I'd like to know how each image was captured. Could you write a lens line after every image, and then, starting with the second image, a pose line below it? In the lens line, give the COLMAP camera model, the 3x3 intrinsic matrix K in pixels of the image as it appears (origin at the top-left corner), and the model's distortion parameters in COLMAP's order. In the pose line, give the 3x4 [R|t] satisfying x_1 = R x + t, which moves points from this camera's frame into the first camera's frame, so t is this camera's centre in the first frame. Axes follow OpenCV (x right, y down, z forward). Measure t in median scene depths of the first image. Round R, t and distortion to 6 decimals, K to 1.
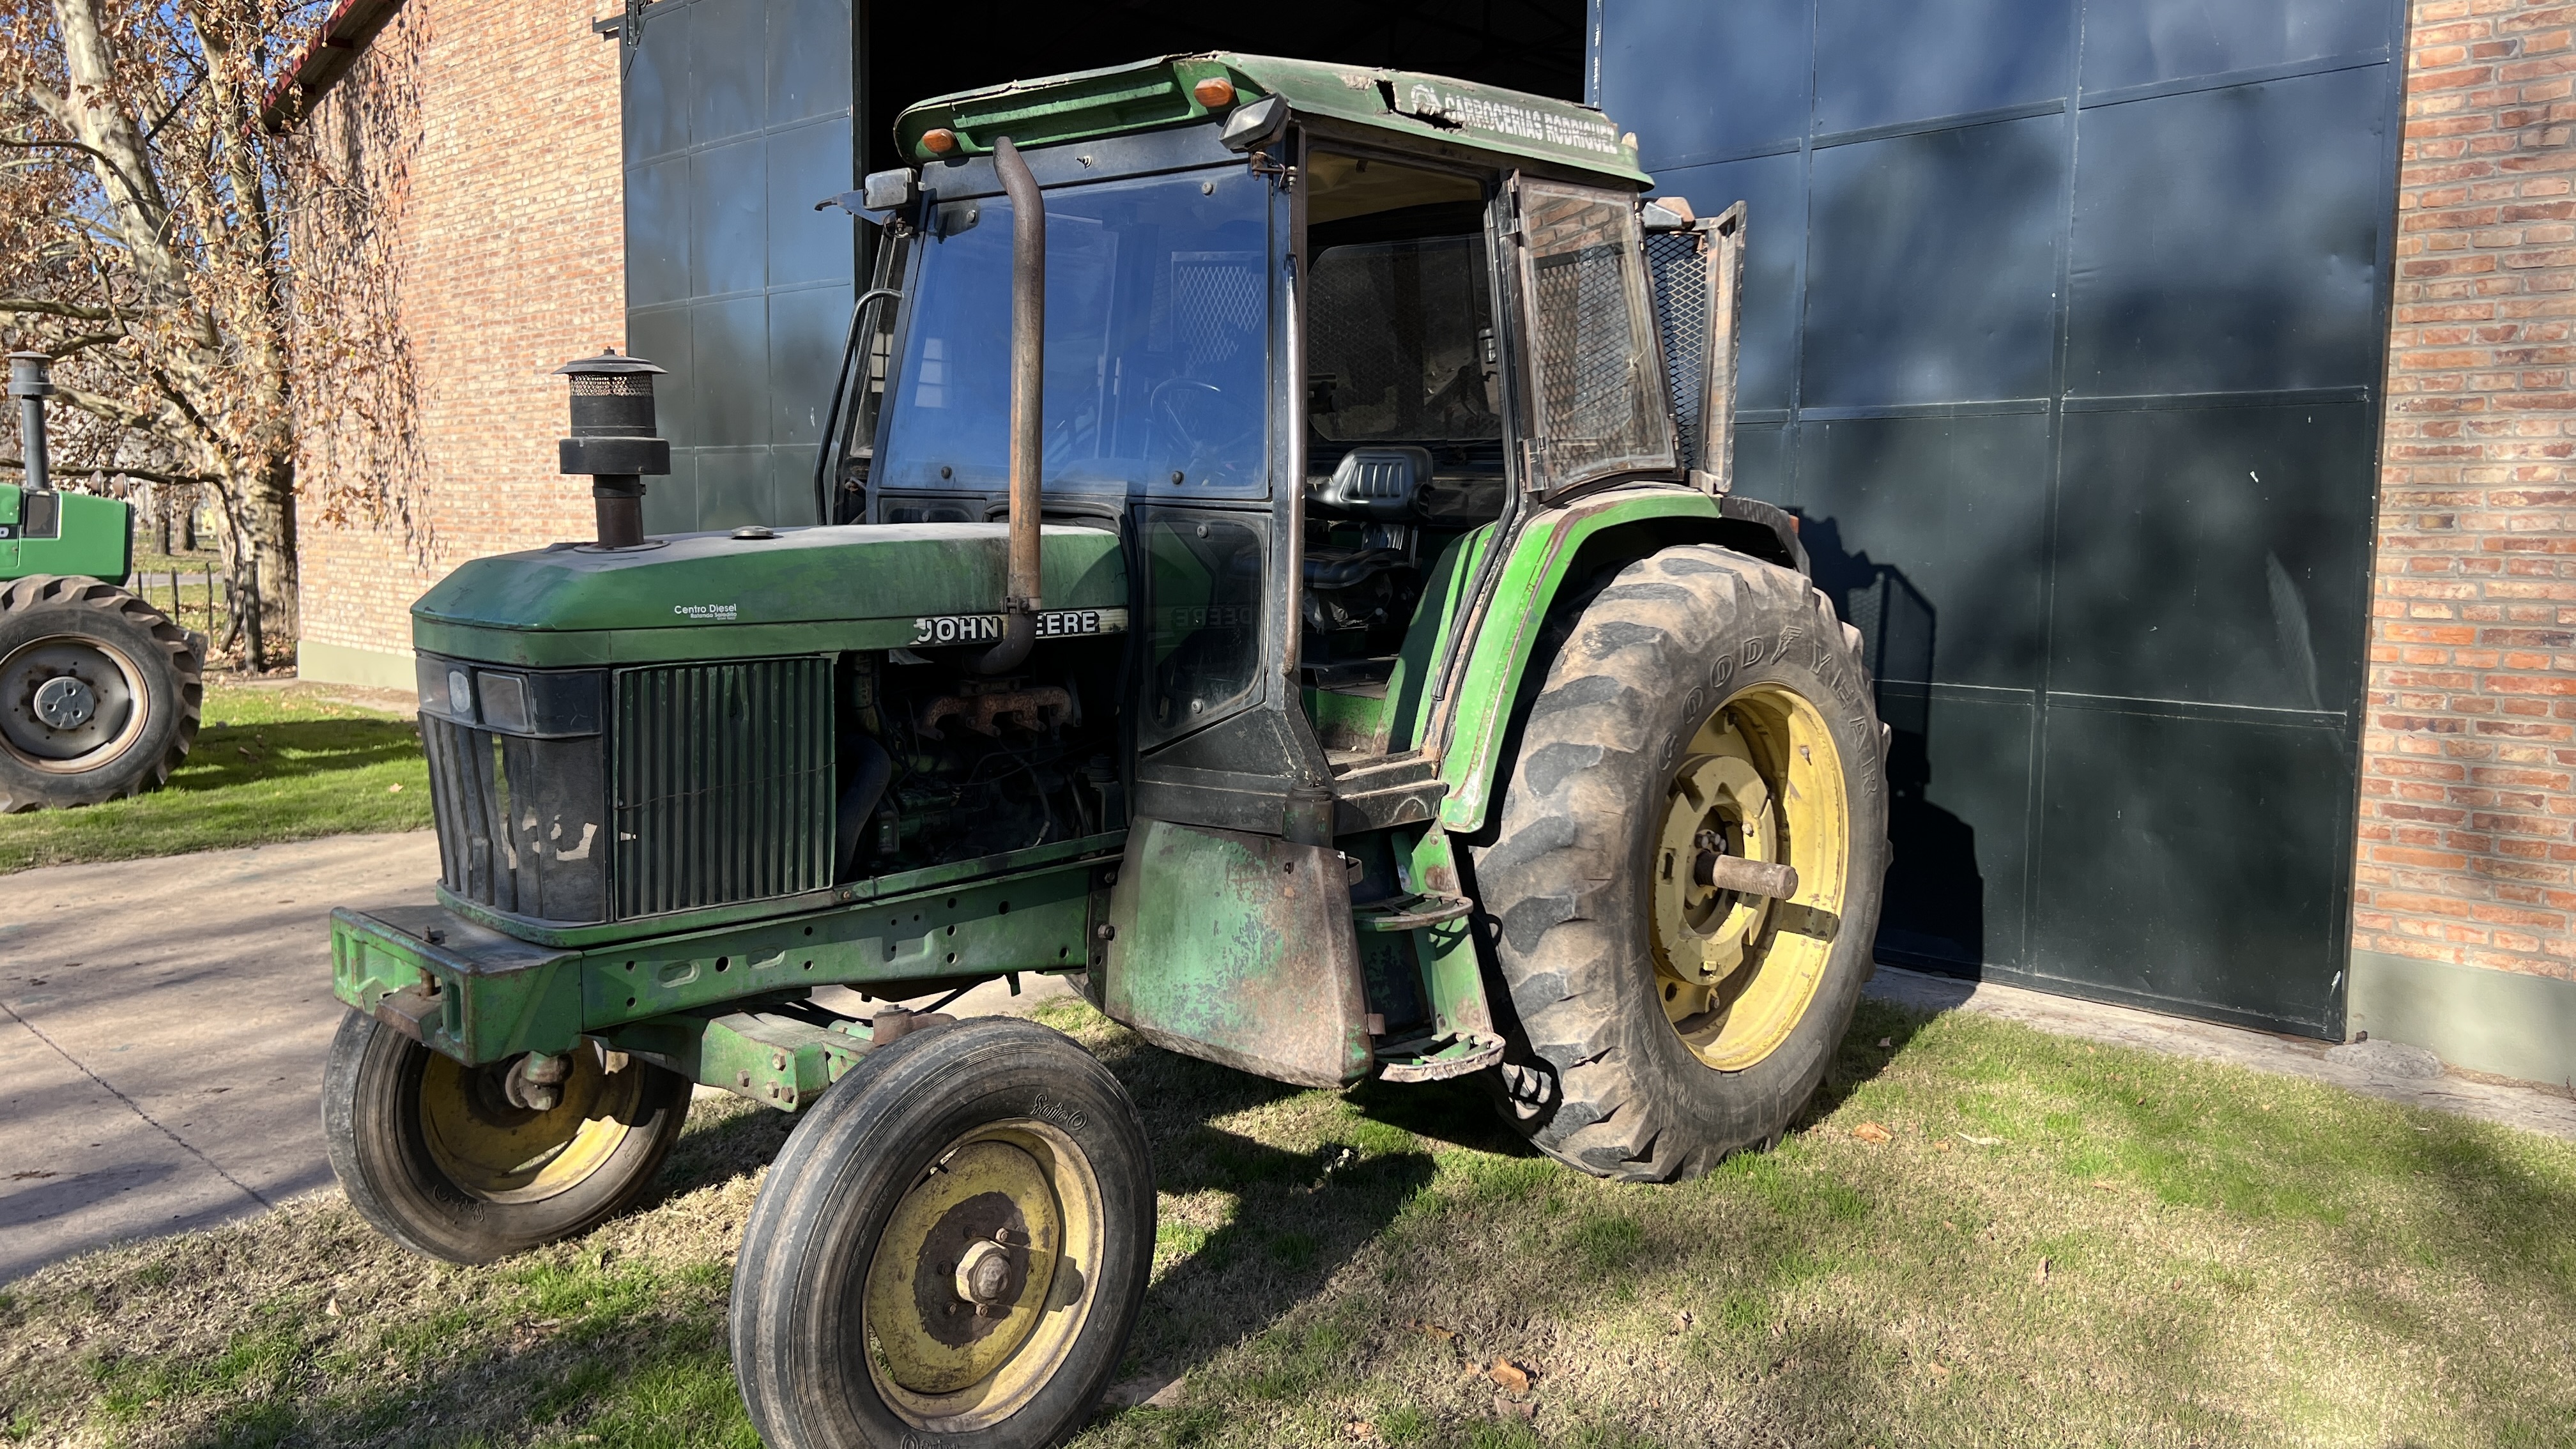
lens RADIAL K [[1948.3, 0, 1290.7], [0, 1948.3, 710.4], [0, 0, 1]] dist [0.030336, -0.032177]
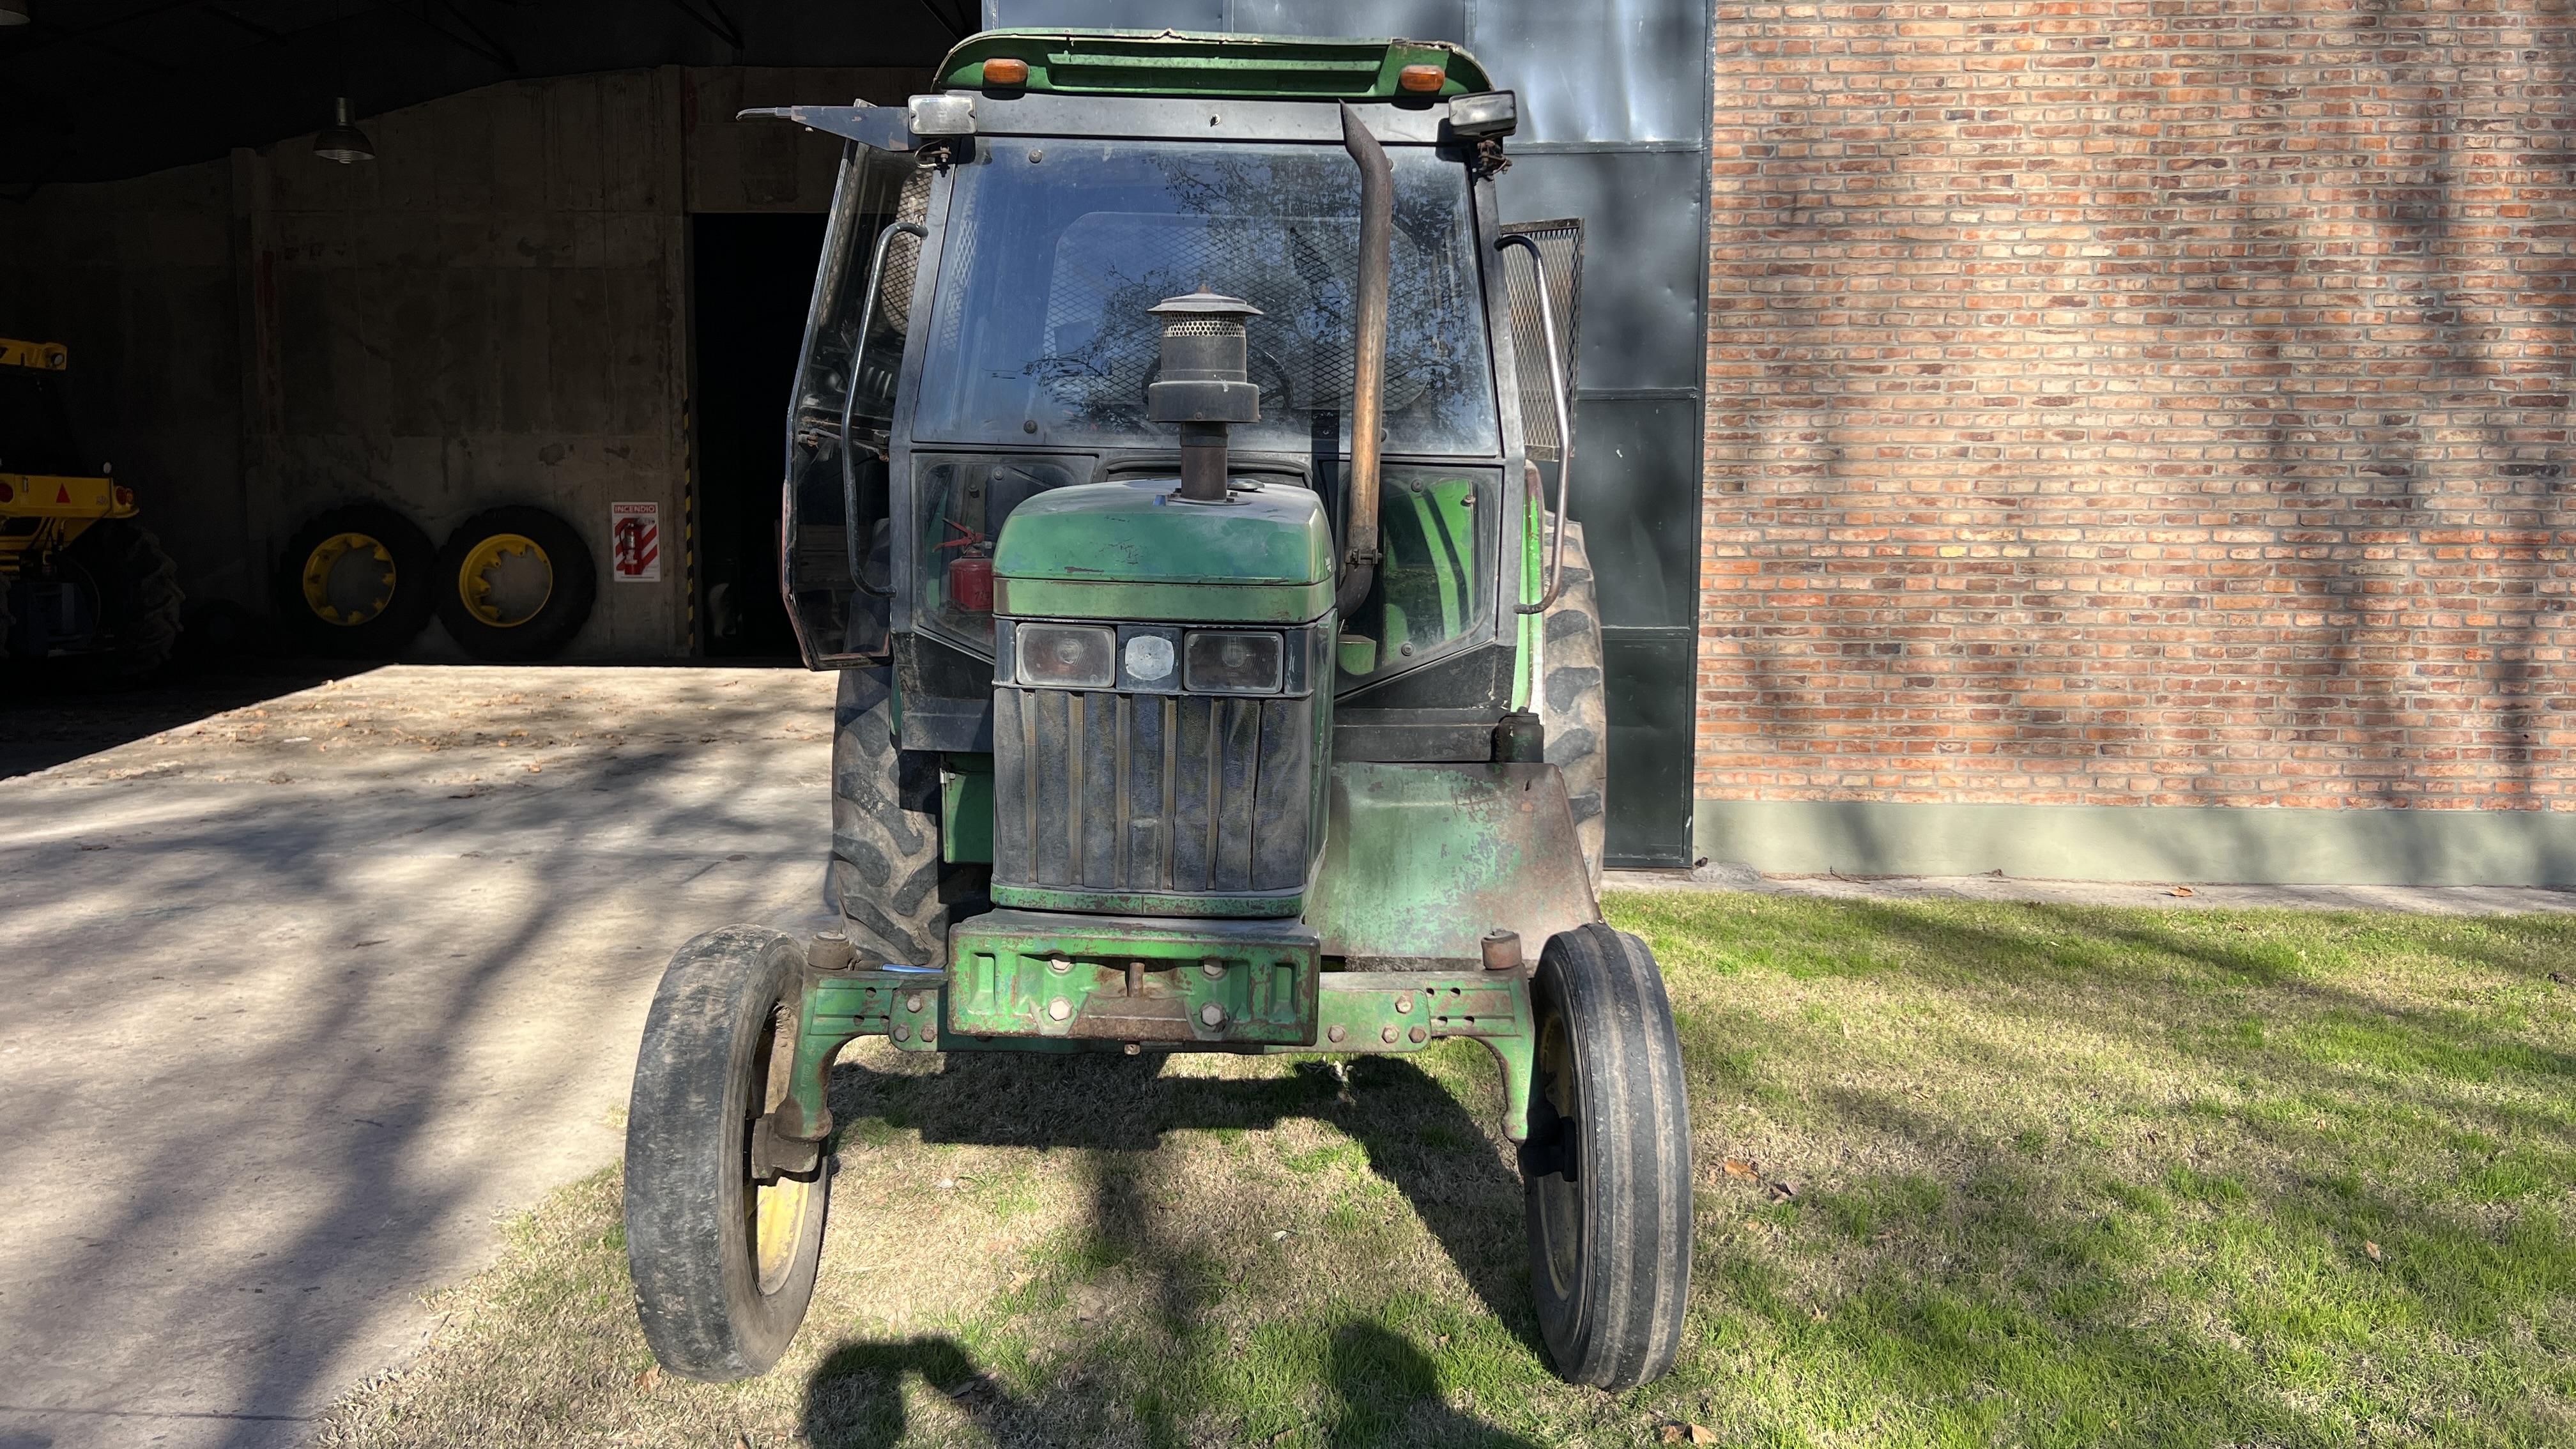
lens RADIAL K [[1948.3, 0, 1279.0], [0, 1948.3, 730.9], [0, 0, 1]] dist [0.030336, -0.032177]
pose [[0.745283, -0.081781, 0.661713, -0.606217], [0.069437, 0.996573, 0.044960, -0.007904], [-0.663122, 0.012439, 0.748408, 0.179488]]
